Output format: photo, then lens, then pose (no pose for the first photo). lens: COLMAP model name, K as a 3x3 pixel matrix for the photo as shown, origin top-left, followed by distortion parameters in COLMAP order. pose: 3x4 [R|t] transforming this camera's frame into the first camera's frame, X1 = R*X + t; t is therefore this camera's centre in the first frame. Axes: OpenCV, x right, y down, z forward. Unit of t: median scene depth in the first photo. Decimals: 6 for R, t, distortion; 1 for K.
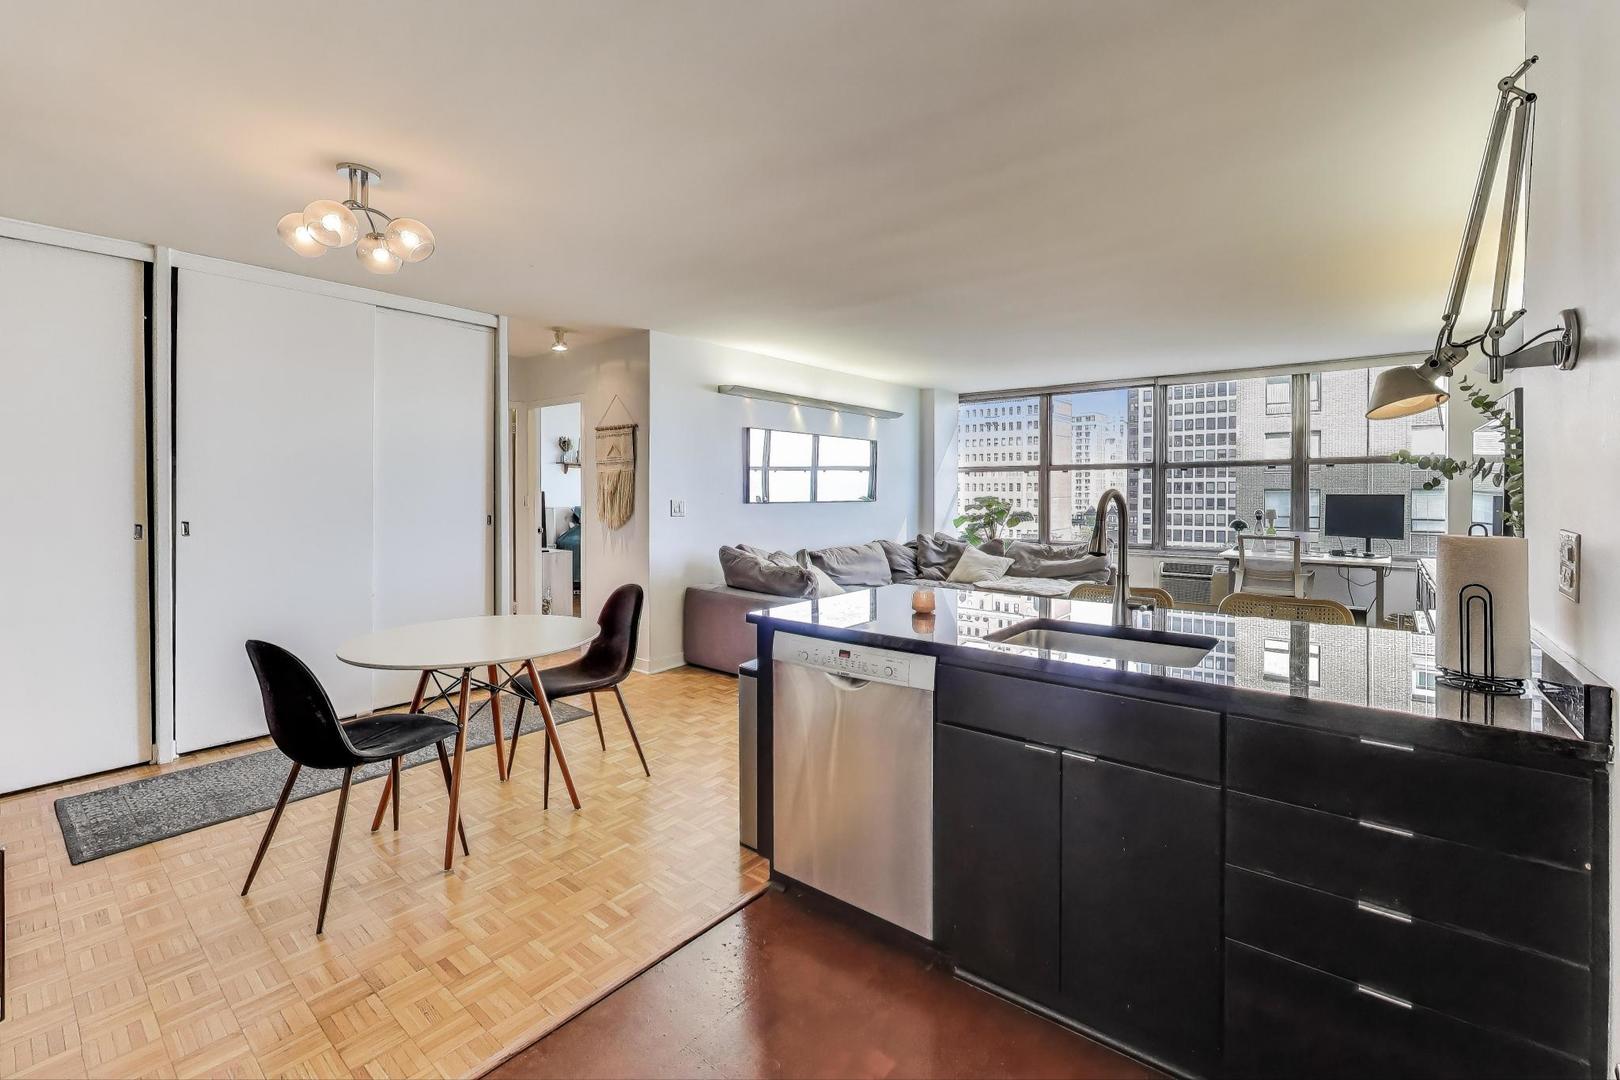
lens RADIAL K [[678.0, 0, 875.4], [0, 678.0, 493.7], [0, 0, 1]] dist [0.003822, -0.000116]
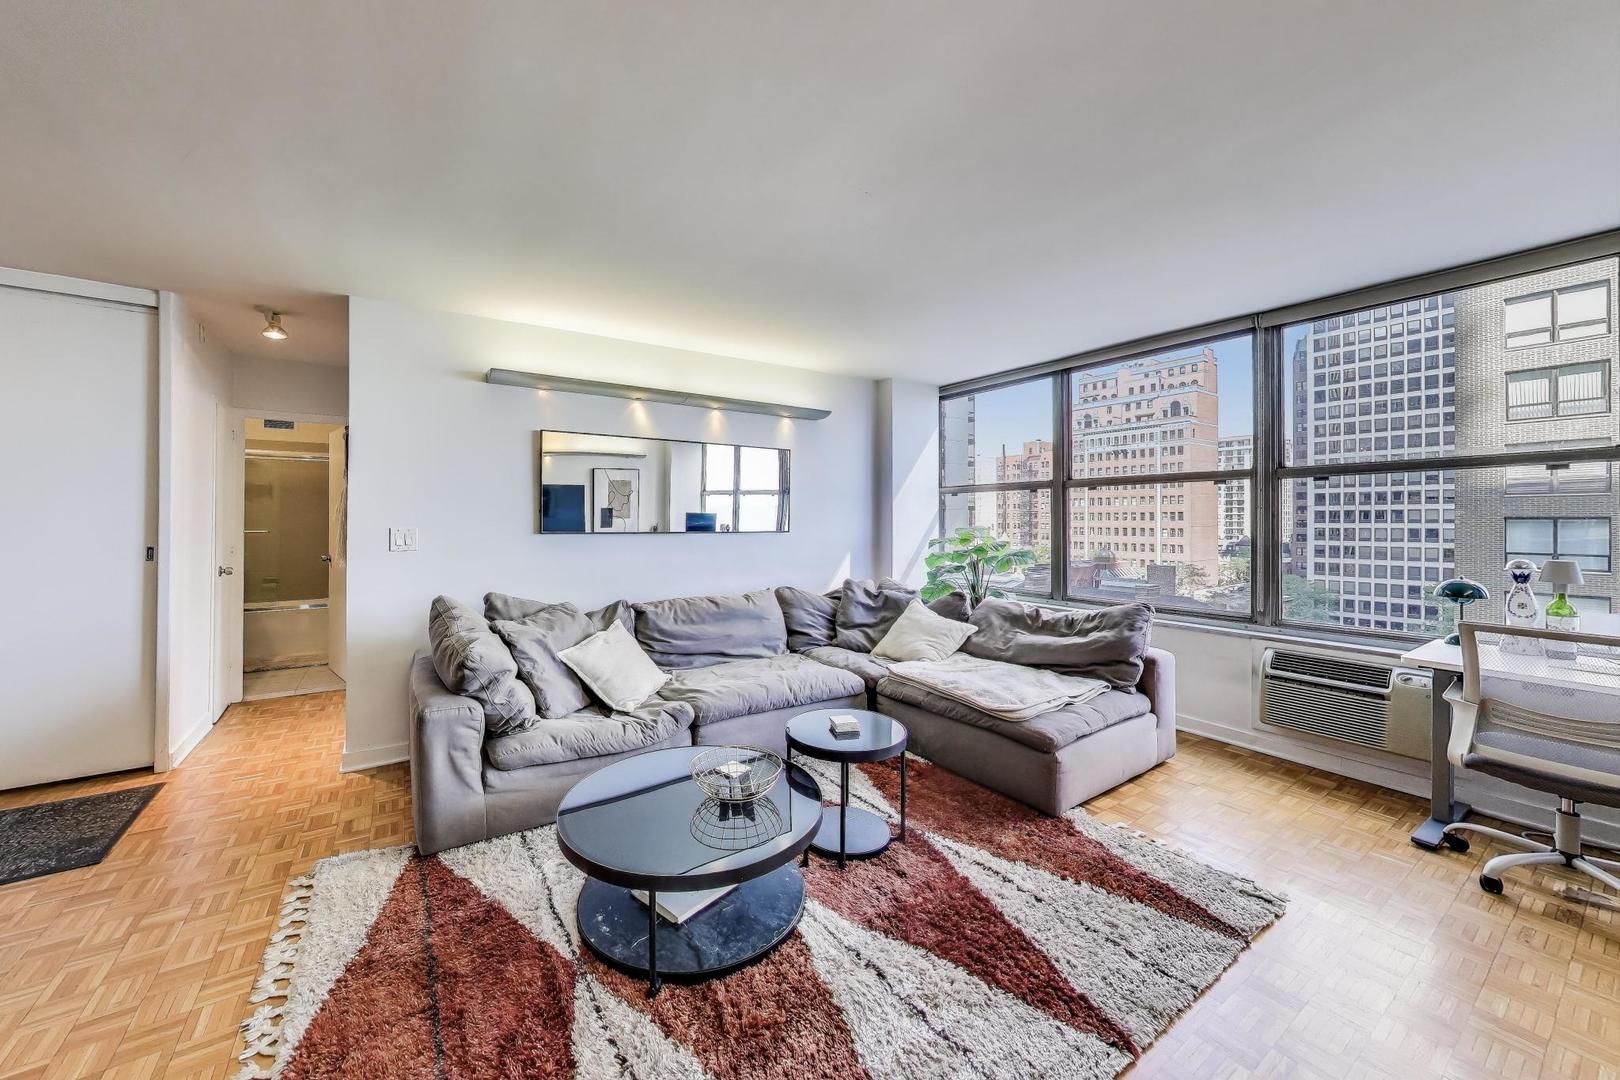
lens RADIAL K [[583.3, 0, 775.1], [0, 583.3, 514.9], [0, 0, 1]] dist [0.000115, 0.001462]
pose [[0.931415, -0.001109, -0.363958, 0.223464], [-0.003157, 0.999933, -0.011126, -0.000865], [0.363946, 0.011512, 0.931349, 0.417696]]
